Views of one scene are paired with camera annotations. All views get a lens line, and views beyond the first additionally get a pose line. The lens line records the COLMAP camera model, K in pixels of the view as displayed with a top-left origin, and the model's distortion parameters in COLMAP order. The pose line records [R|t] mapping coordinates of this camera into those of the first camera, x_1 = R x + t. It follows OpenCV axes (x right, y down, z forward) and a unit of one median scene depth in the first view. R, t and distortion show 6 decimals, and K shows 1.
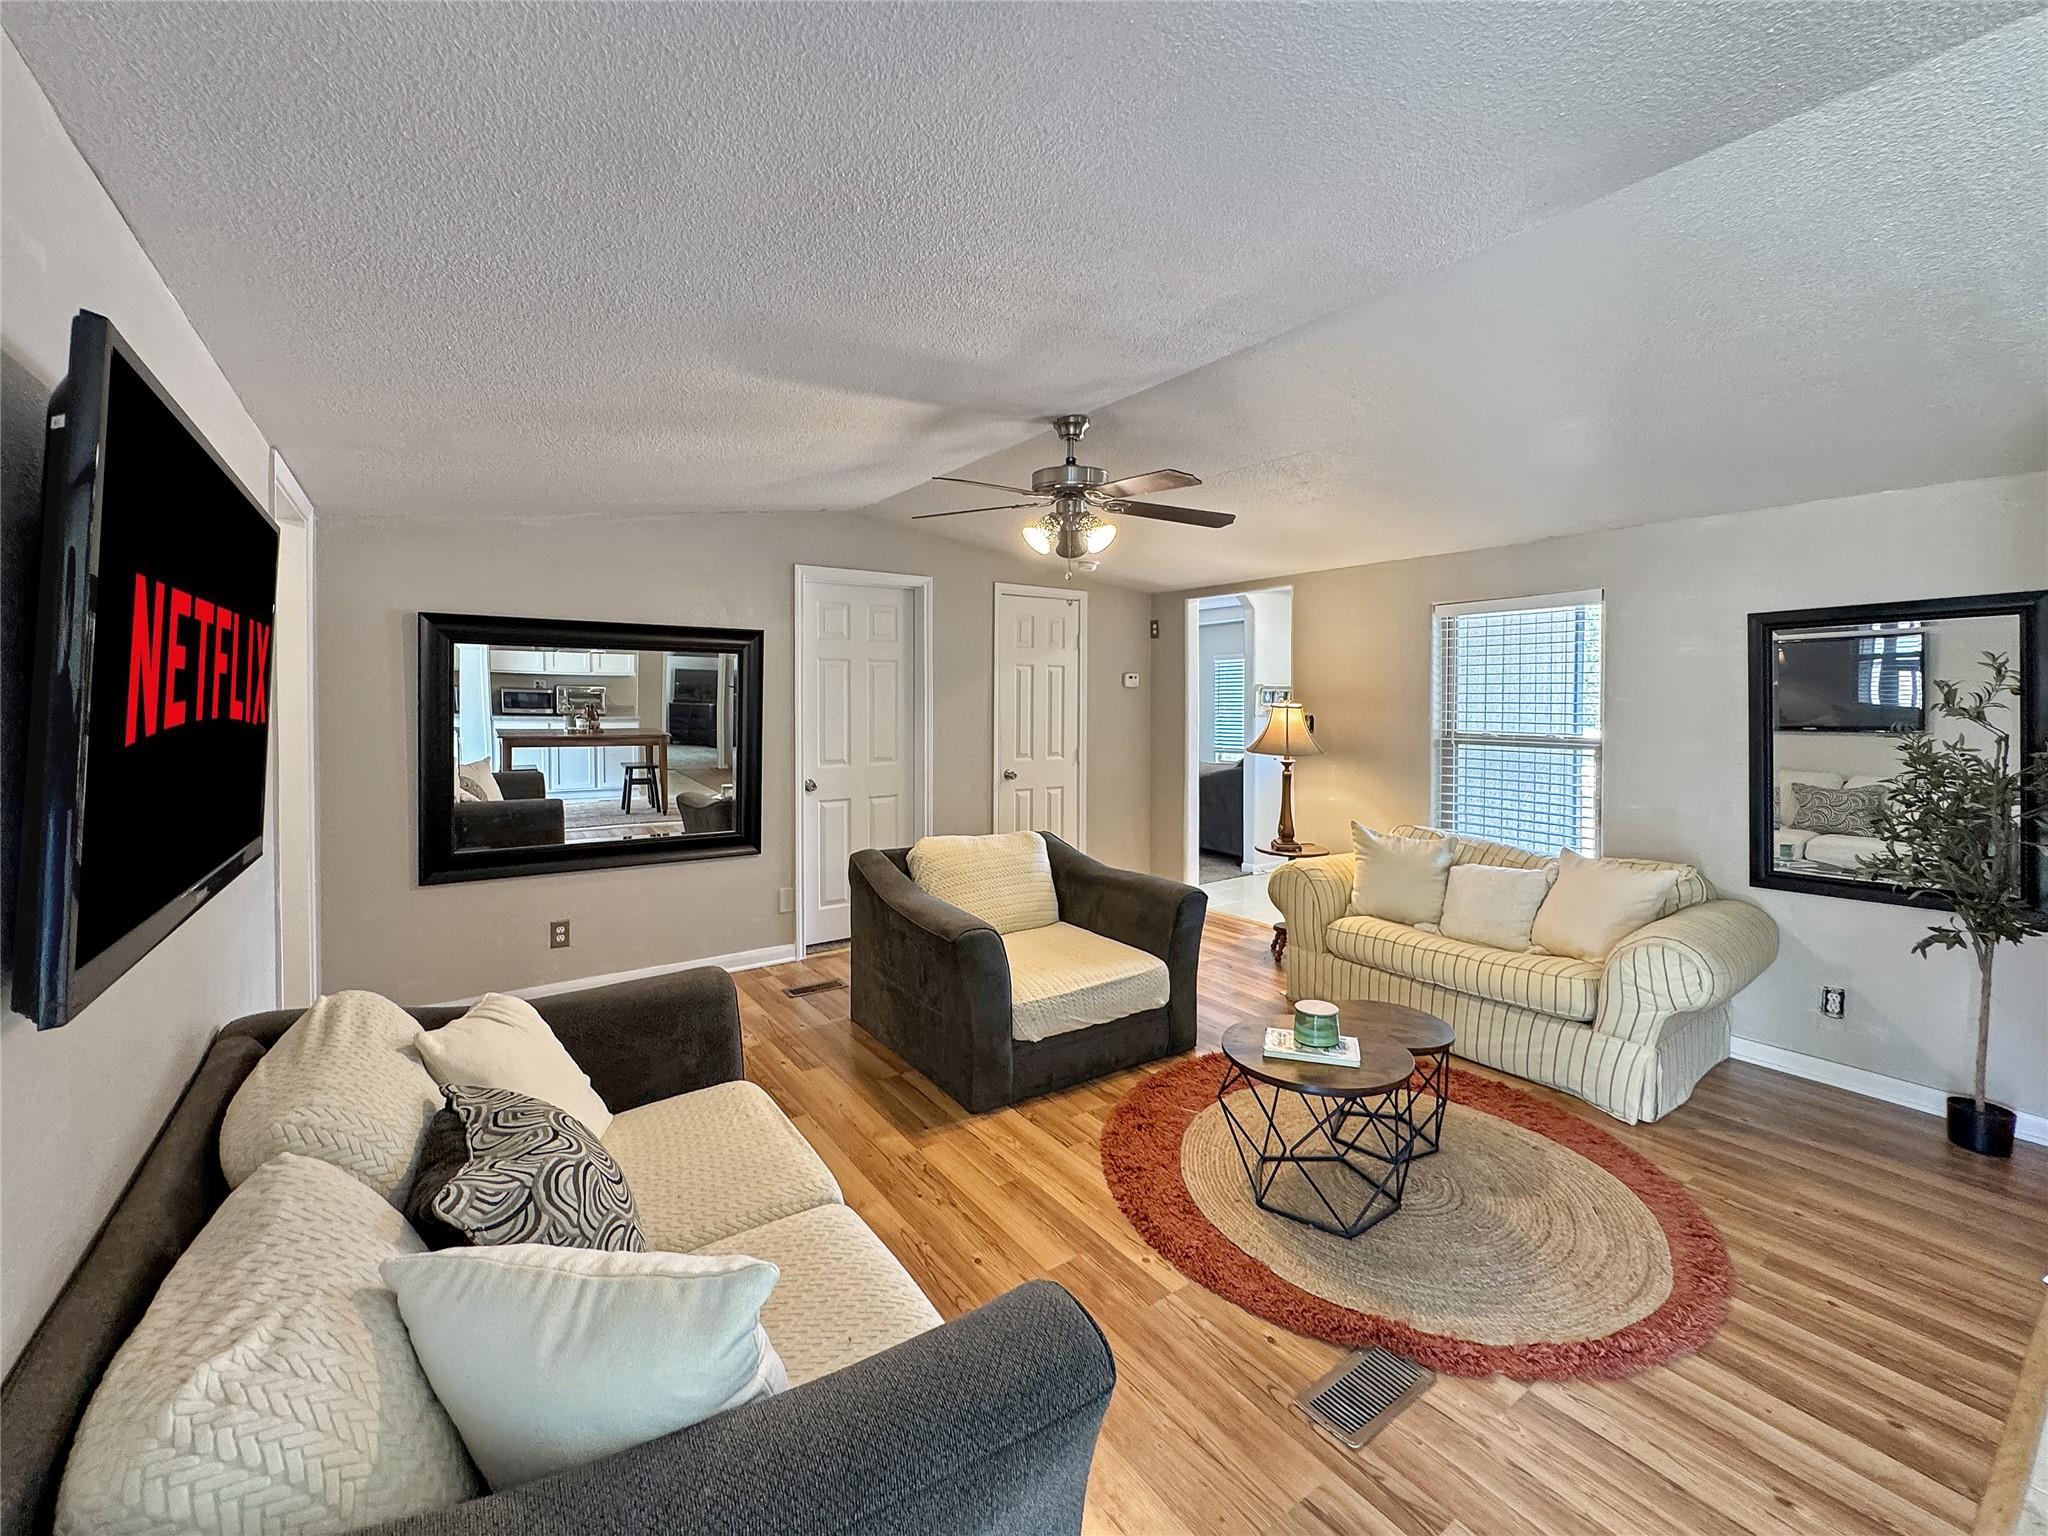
lens RADIAL K [[822.1, 0, 1002.8], [0, 822.1, 741.8], [0, 0, 1]] dist [0.000644, 0.000176]
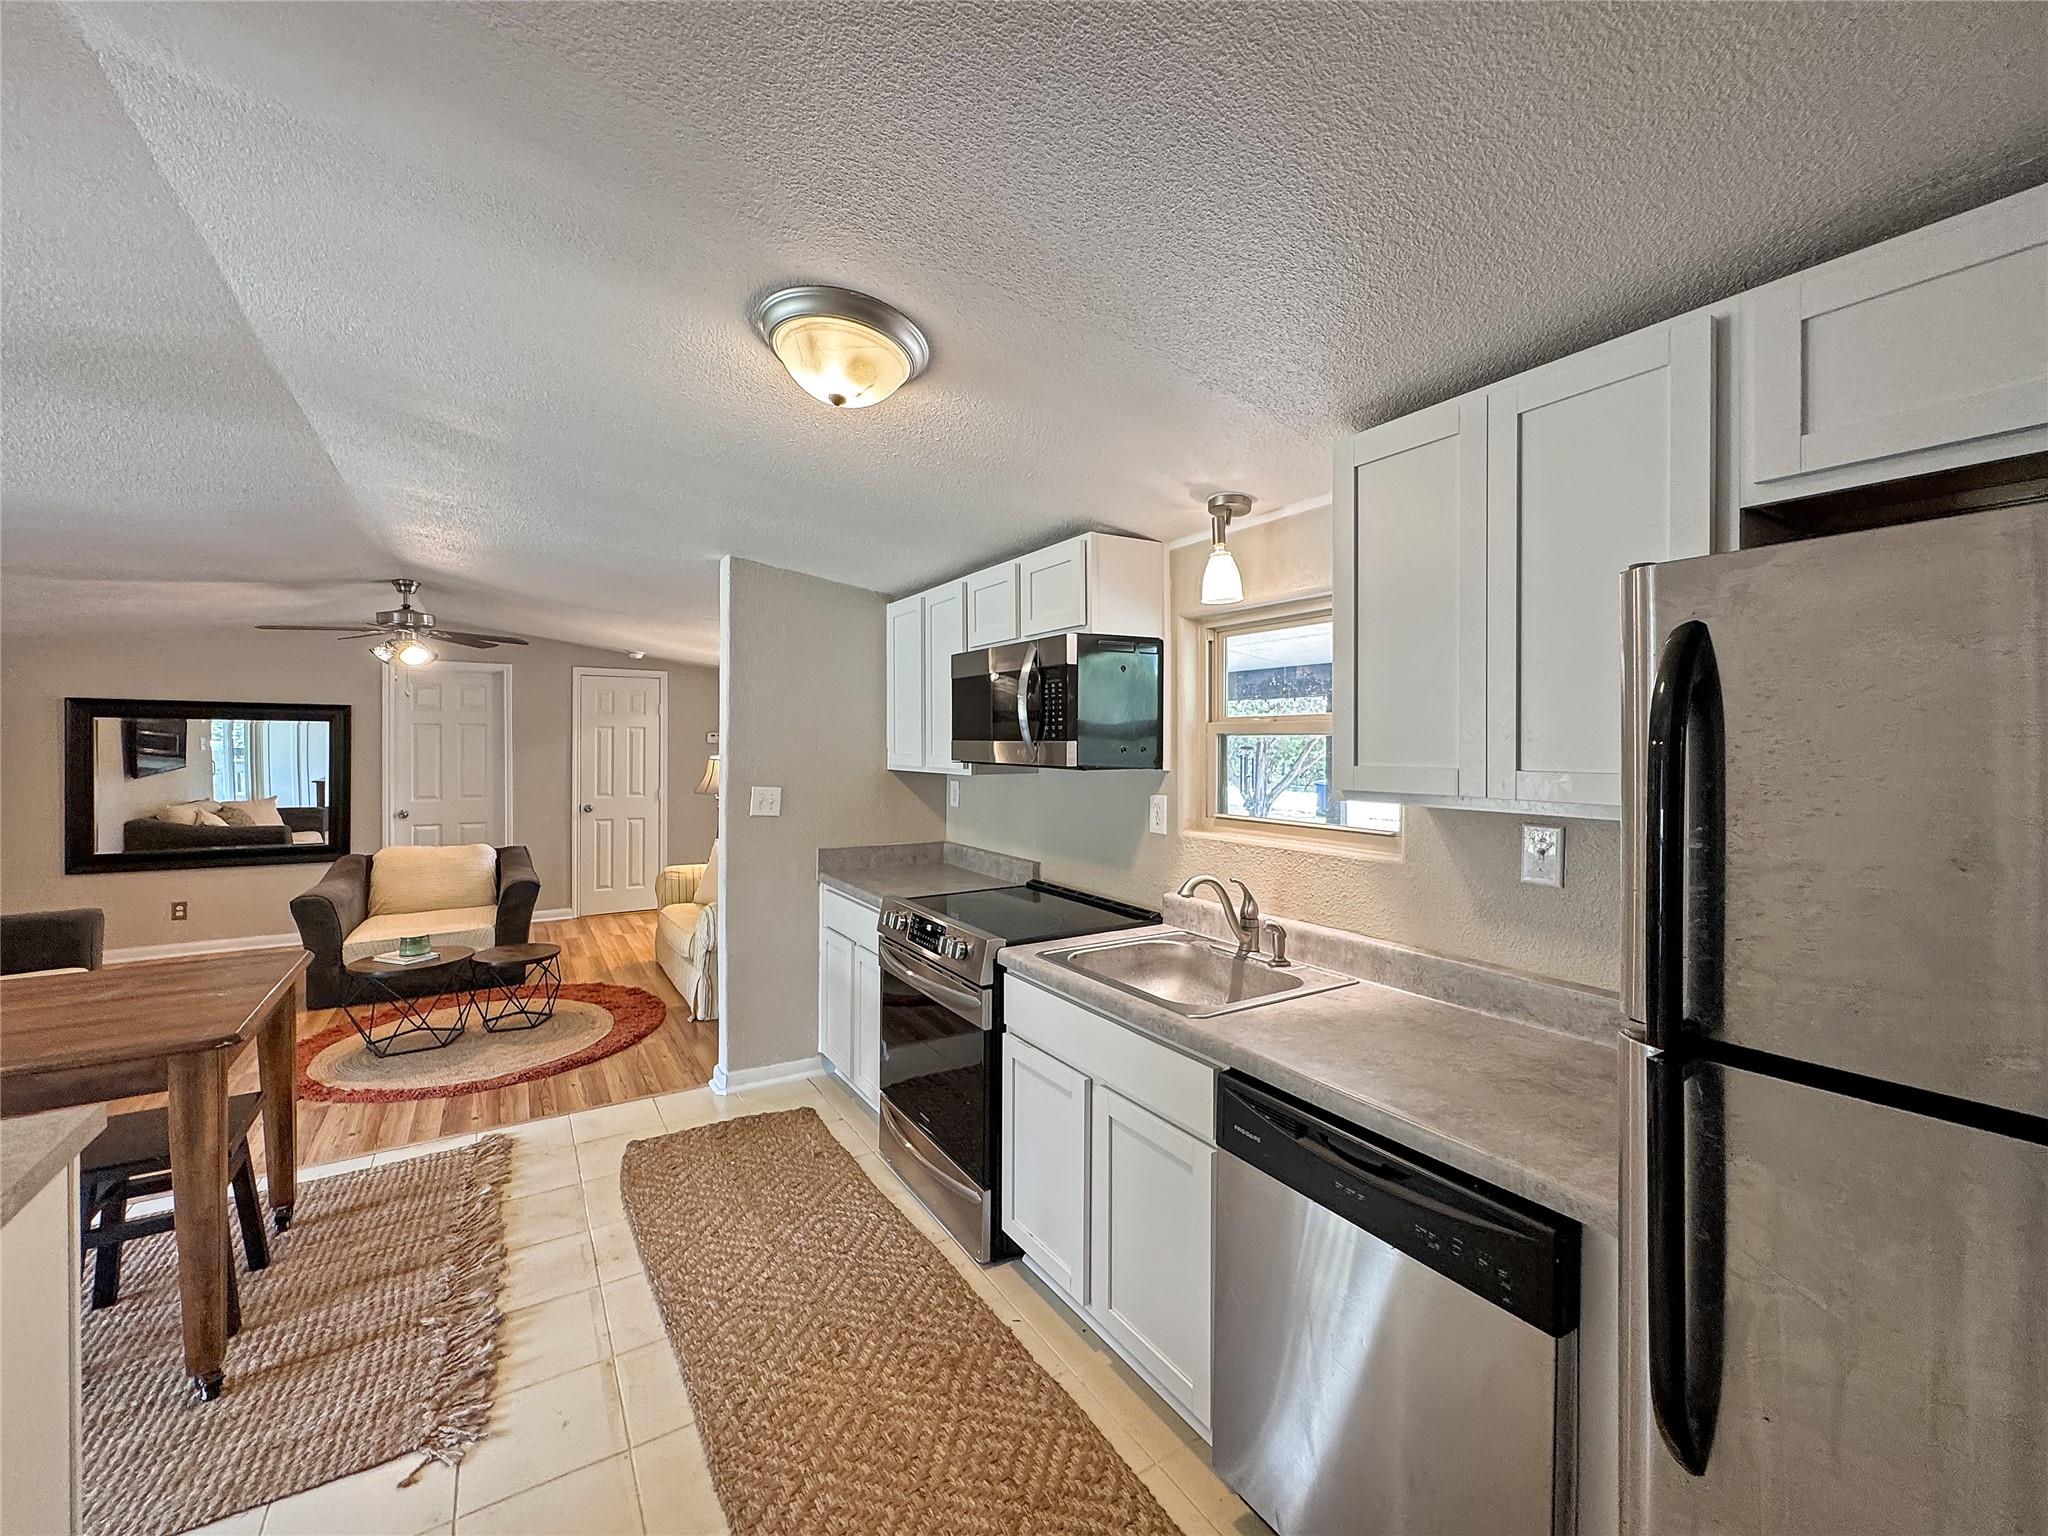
lens RADIAL K [[815.8, 0, 1033.8], [0, 815.8, 766.8], [0, 0, 1]] dist [-0.001238, -0.000175]
pose [[0.998929, 0.003774, -0.046112, 1.609701], [-0.004943, 0.999669, -0.025256, 0.004219], [0.046002, 0.025457, 0.998617, -0.610521]]
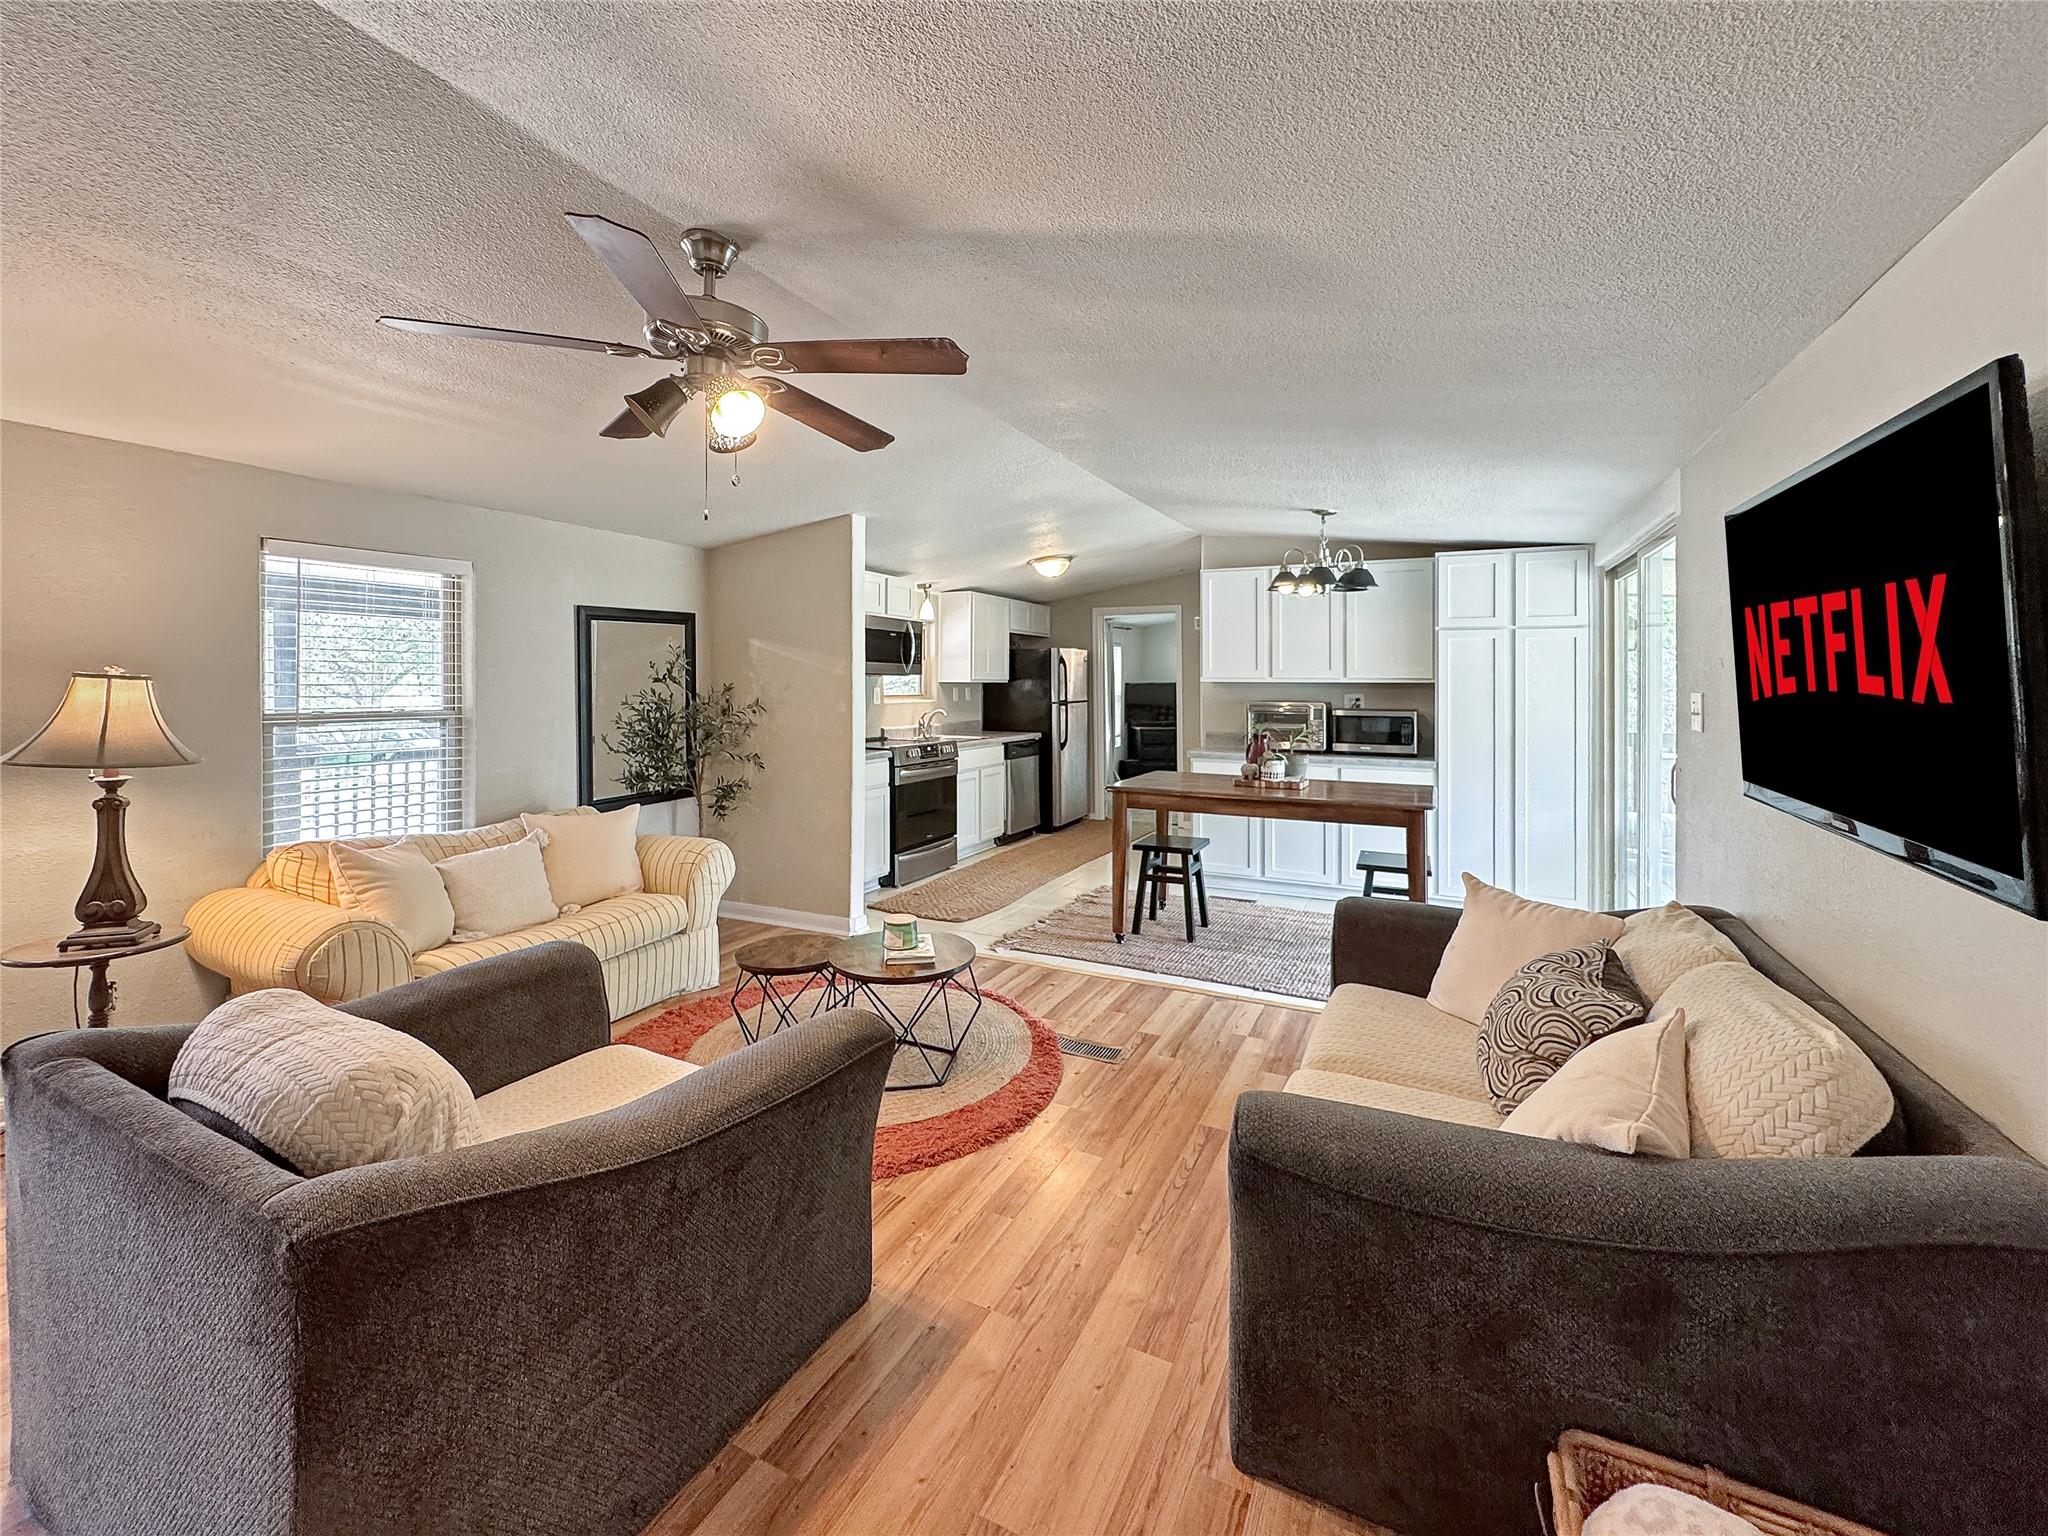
lens RADIAL K [[831.6, 0, 1015.1], [0, 831.6, 678.5], [0, 0, 1]] dist [0.000230, 0.000020]
pose [[-0.466263, -0.003266, 0.884640, -0.731787], [0.036477, 0.999072, 0.022915, -0.057503], [-0.883894, 0.042953, -0.465711, 1.277185]]
